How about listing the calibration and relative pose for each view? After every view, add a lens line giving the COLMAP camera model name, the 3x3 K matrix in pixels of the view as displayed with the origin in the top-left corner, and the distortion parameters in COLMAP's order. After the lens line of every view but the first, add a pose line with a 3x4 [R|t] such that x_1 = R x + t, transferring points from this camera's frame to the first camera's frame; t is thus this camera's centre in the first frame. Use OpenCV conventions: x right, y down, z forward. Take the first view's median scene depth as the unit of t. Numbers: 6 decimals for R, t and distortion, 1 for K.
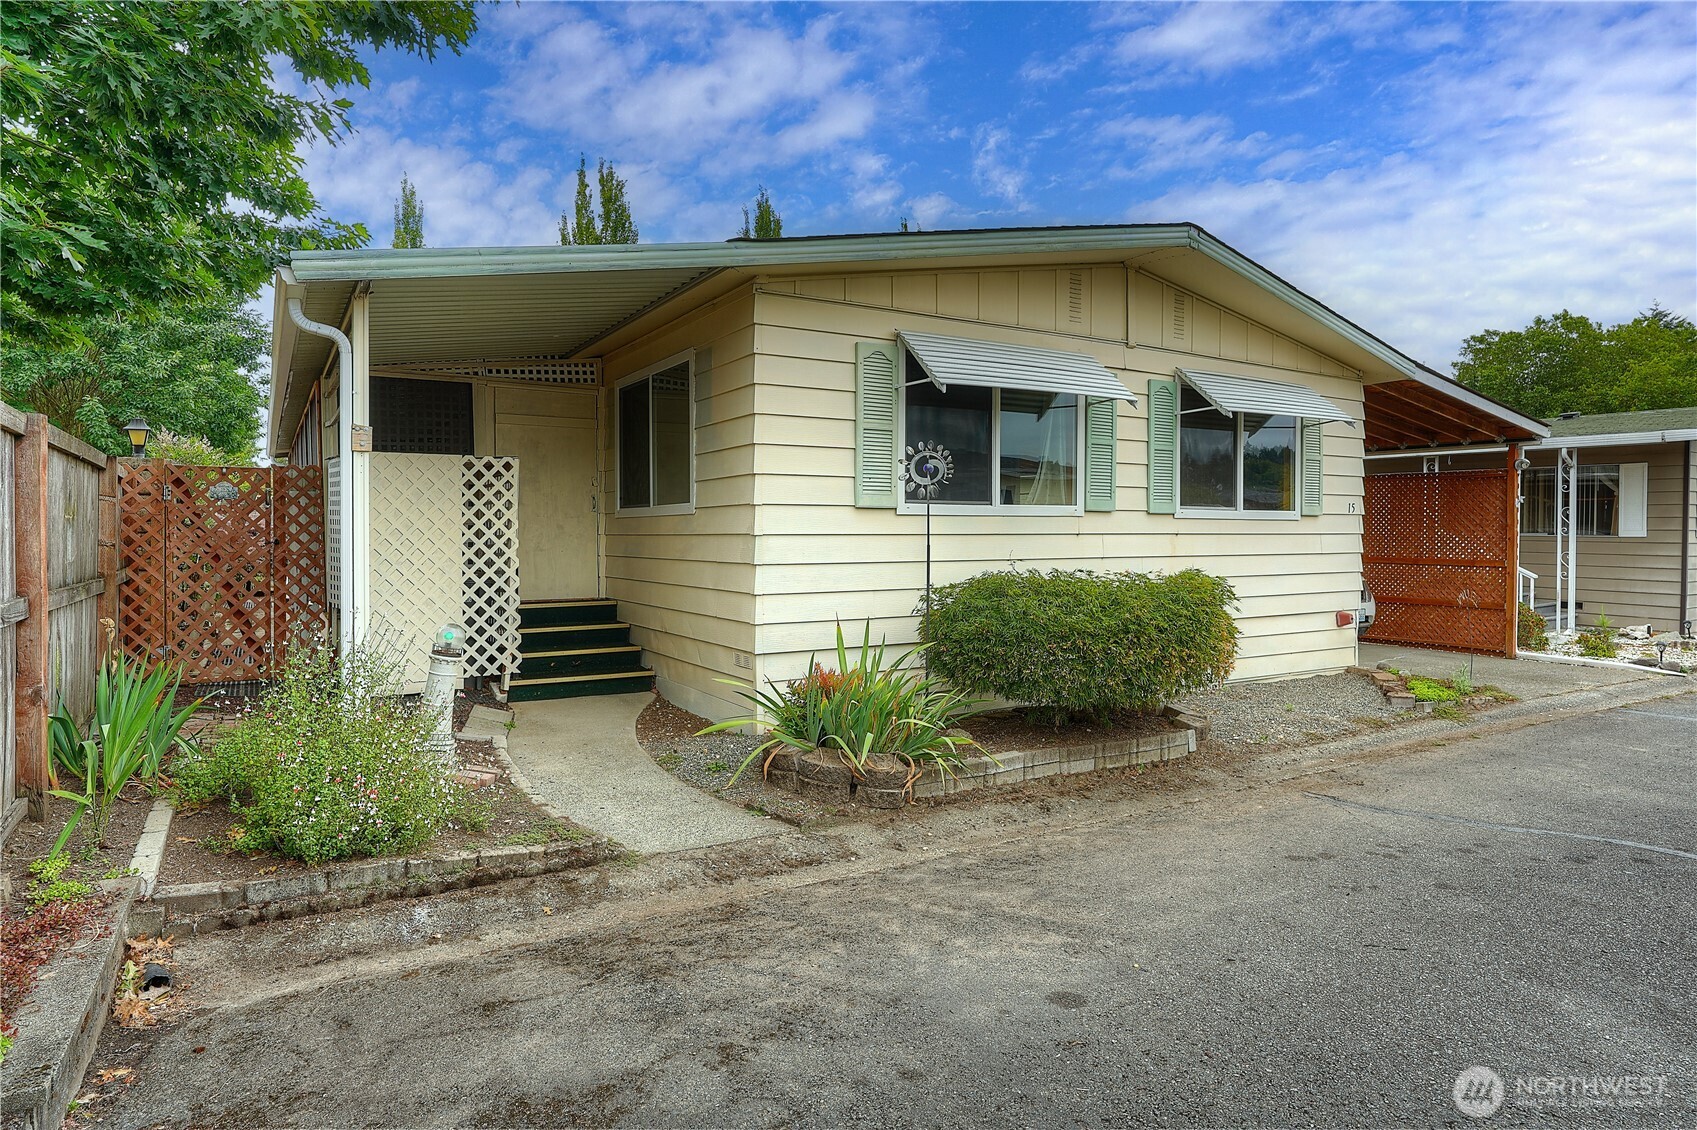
lens RADIAL K [[962.2, 0, 848.5], [0, 962.2, 565.0], [0, 0, 1]] dist [-0.031923, -0.000030]
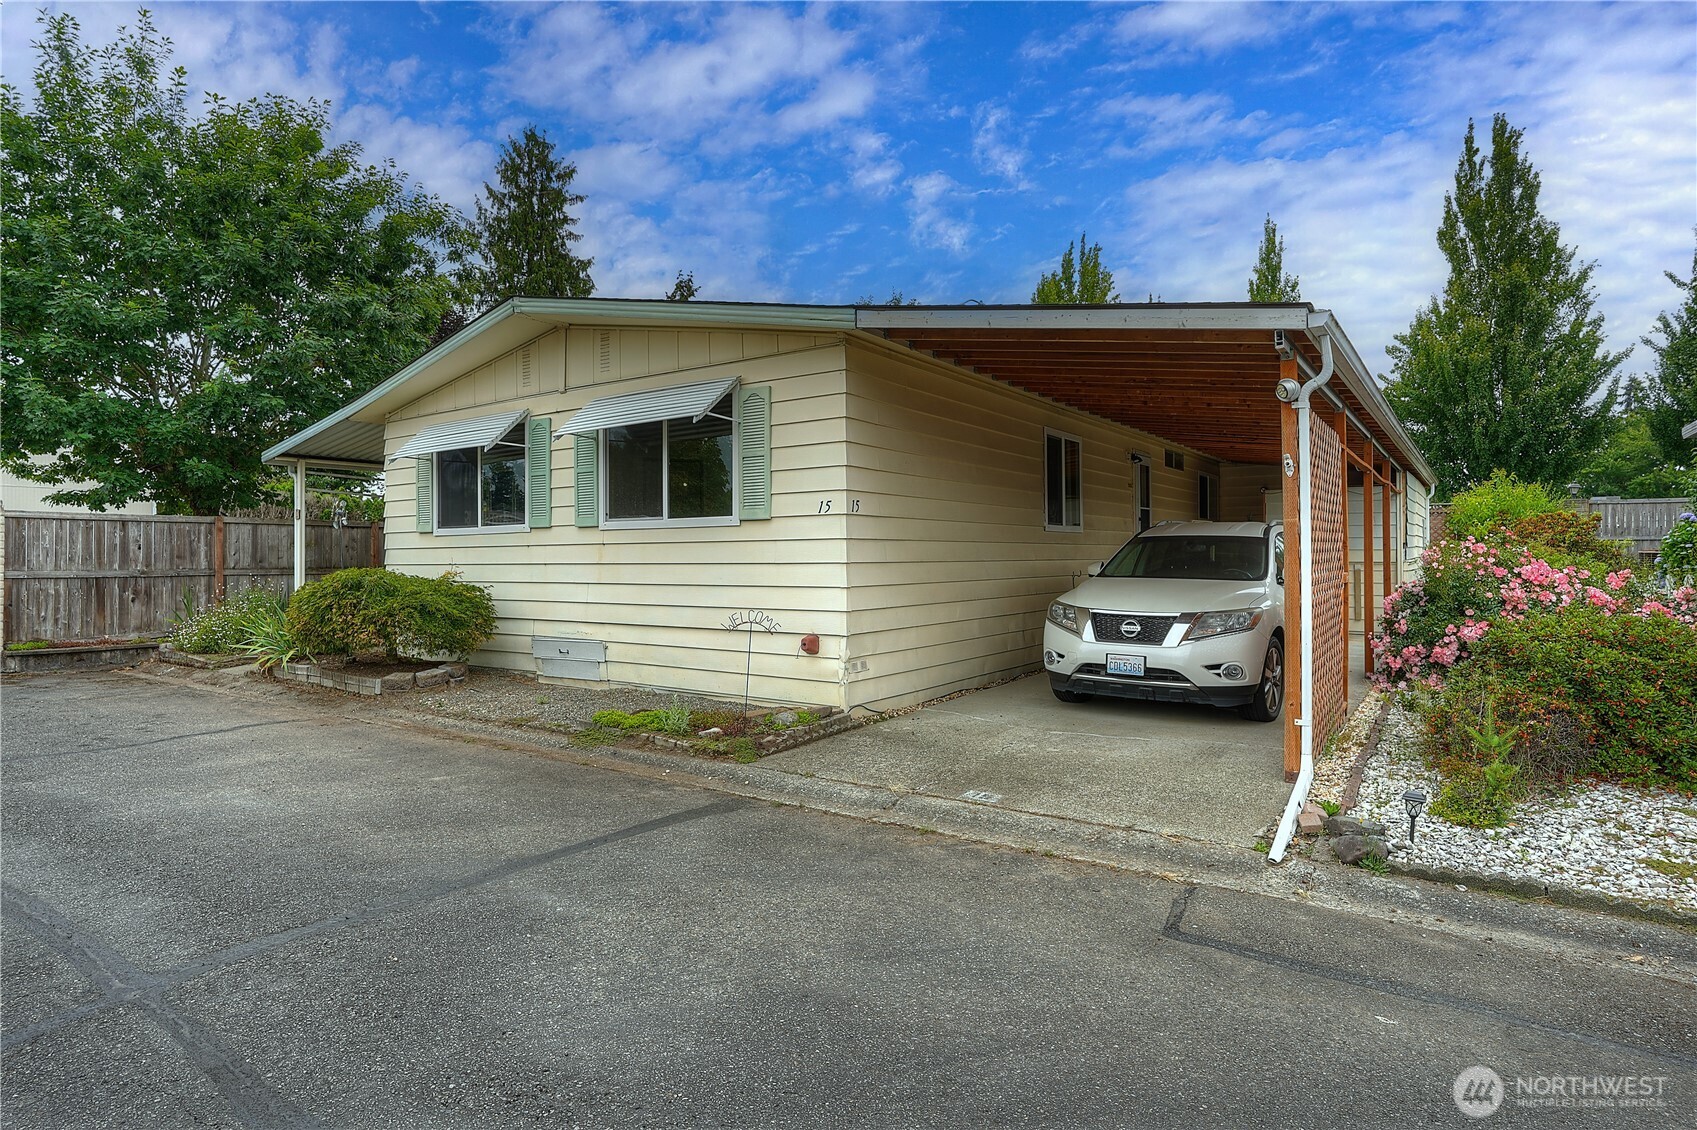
lens RADIAL K [[922.5, 0, 840.4], [0, 922.5, 555.0], [0, 0, 1]] dist [-0.053052, 0.033641]
pose [[0.398012, -0.003016, -0.917375, 1.490520], [-0.023503, 0.999633, -0.013483, -0.011366], [0.917079, 0.026927, 0.397795, 0.849169]]
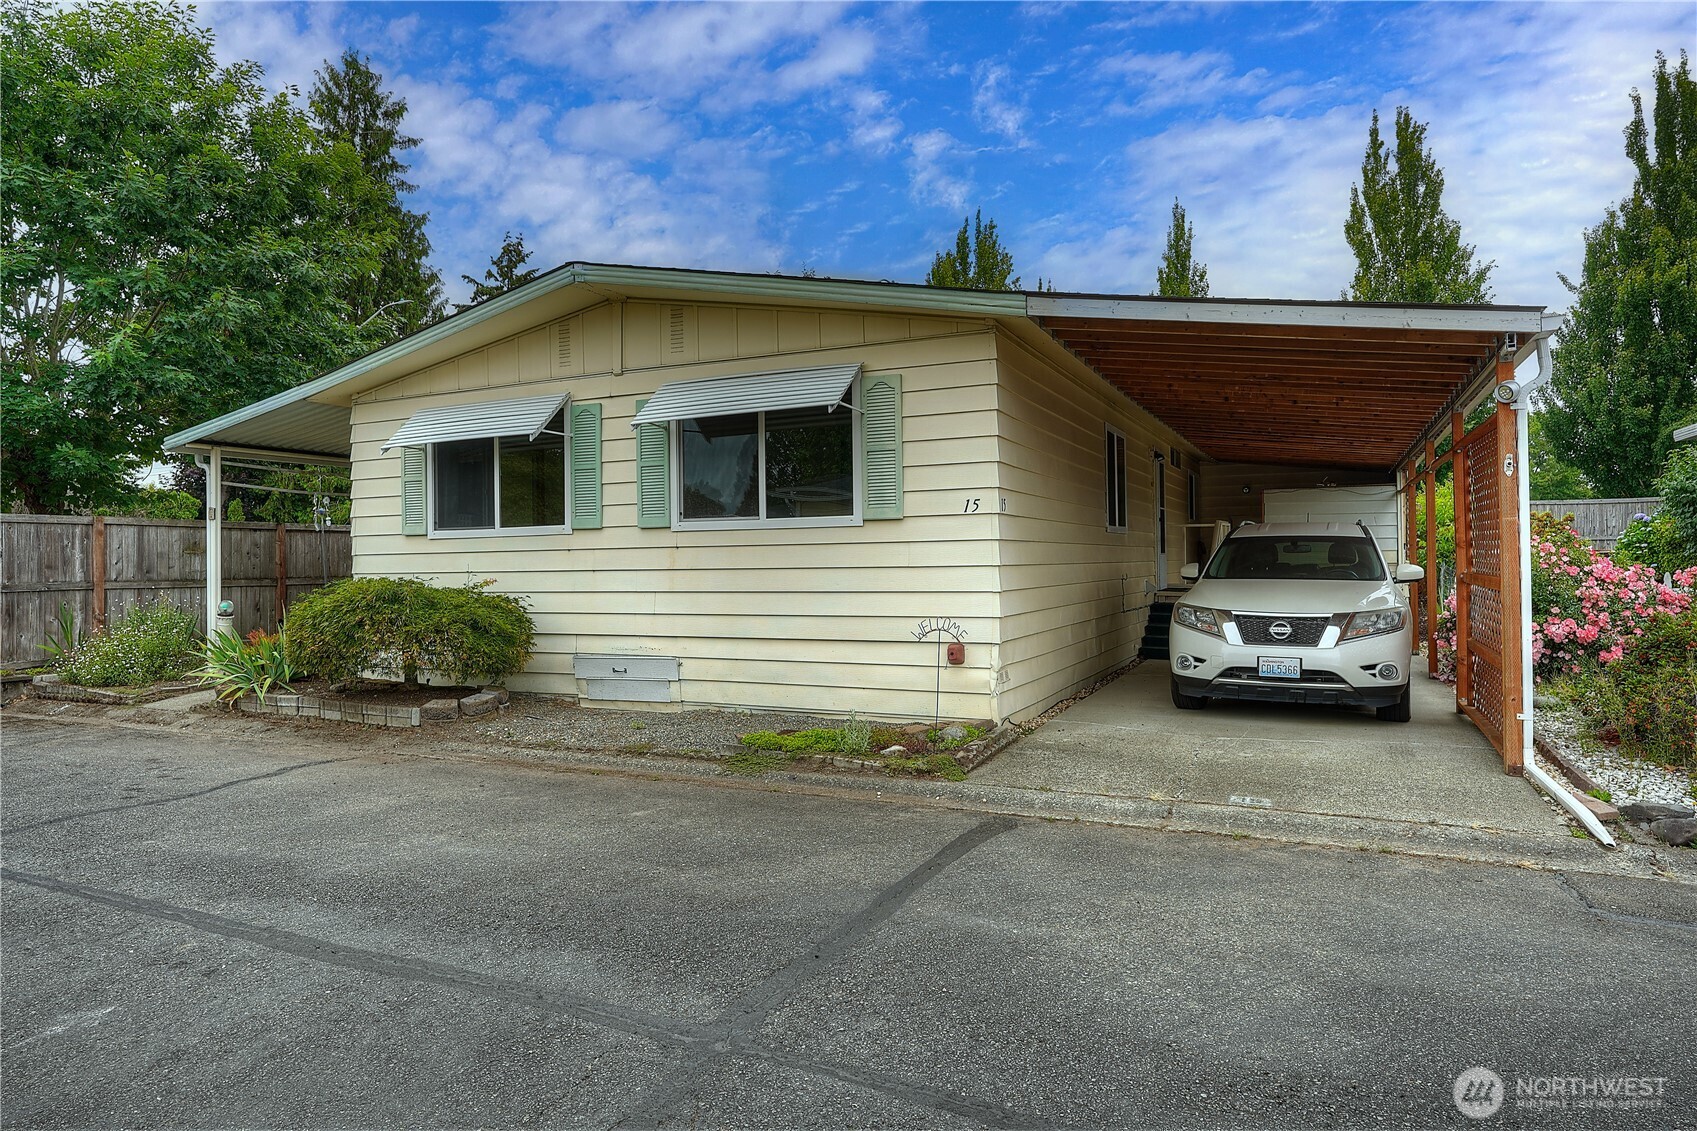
lens RADIAL K [[1035.0, 0, 839.1], [0, 1035.0, 560.7], [0, 0, 1]] dist [-0.038939, 0.038804]
pose [[0.540458, -0.006805, -0.841343, 1.380944], [-0.014203, 0.999751, -0.017210, -0.001969], [0.841251, 0.021251, 0.540227, 0.576313]]
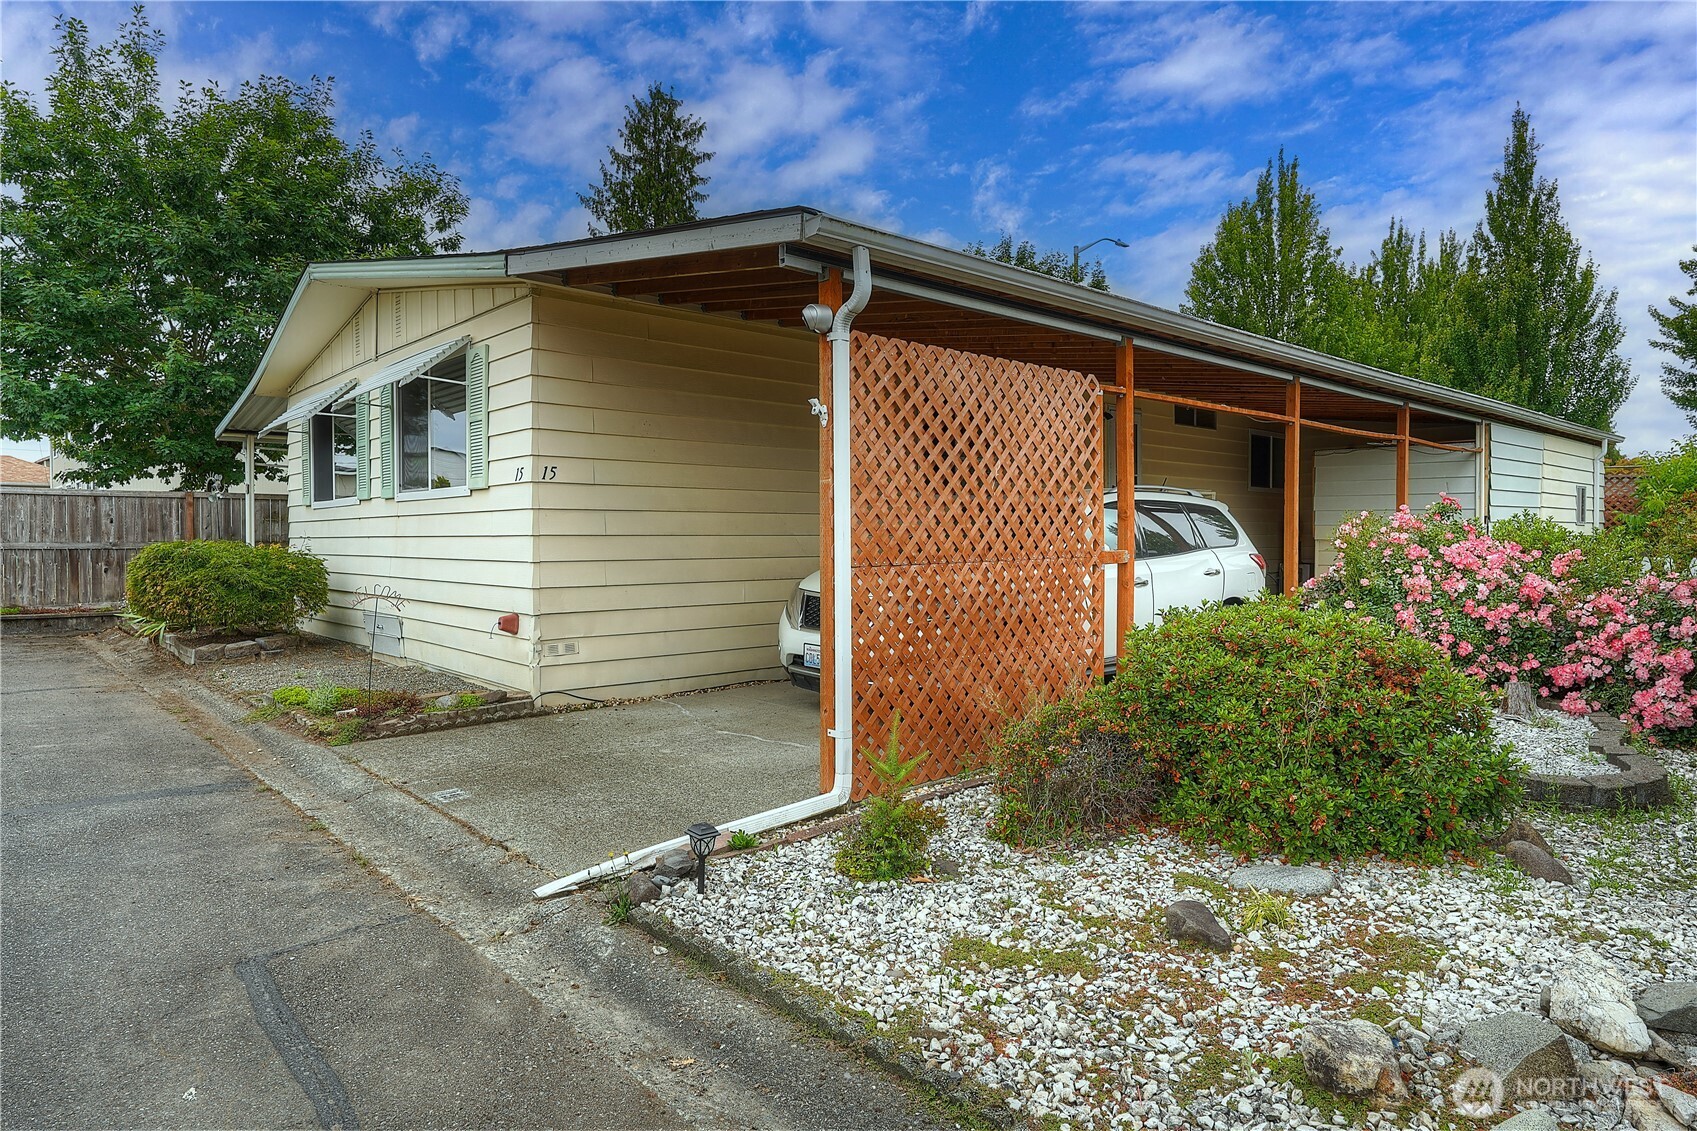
lens RADIAL K [[999.2, 0, 838.6], [0, 999.2, 553.0], [0, 0, 1]] dist [-0.042230, 0.036284]
pose [[0.180943, 0.017301, -0.983341, 1.588910], [-0.028615, 0.999515, 0.012320, -0.018841], [0.983077, 0.025909, 0.181350, 1.326727]]
